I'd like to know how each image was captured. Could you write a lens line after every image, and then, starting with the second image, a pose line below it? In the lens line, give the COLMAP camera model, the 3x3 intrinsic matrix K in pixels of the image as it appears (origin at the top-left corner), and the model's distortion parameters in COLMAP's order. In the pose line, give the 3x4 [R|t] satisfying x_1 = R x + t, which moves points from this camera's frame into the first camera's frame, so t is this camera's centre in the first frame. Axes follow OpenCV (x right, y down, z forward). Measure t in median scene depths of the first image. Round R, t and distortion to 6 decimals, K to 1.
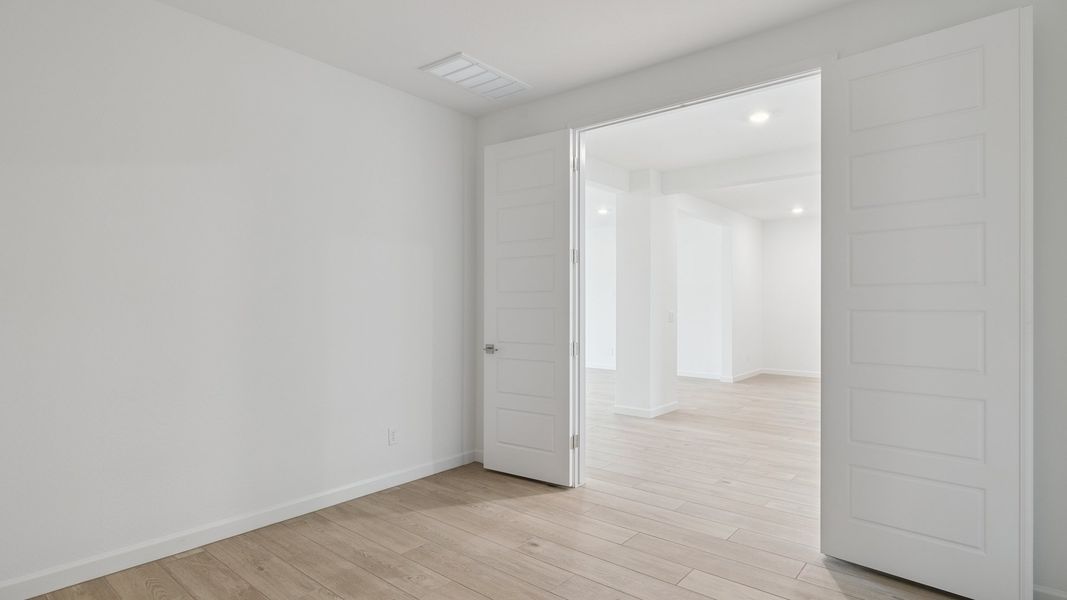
lens RADIAL K [[570.2, 0, 521.8], [0, 570.2, 301.2], [0, 0, 1]] dist [0.000547, -0.000267]
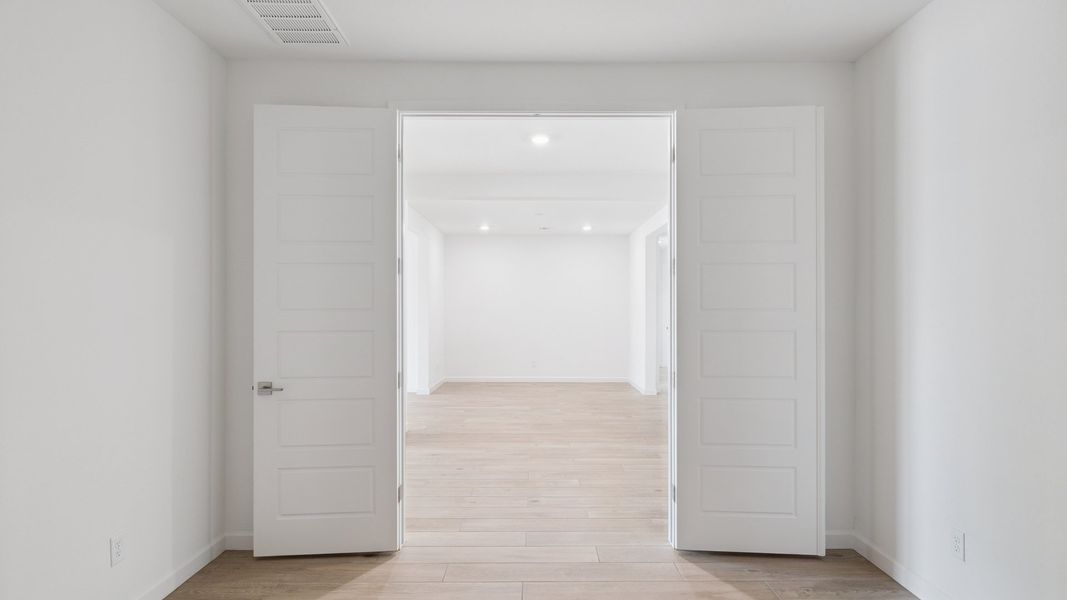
lens RADIAL K [[570.2, 0, 581.7], [0, 570.2, 308.0], [0, 0, 1]] dist [0.000547, -0.000267]
pose [[0.743794, 0.003625, 0.668399, -0.256908], [-0.003544, 0.999993, -0.001480, -0.018815], [-0.668400, -0.001268, 0.743801, 0.215212]]
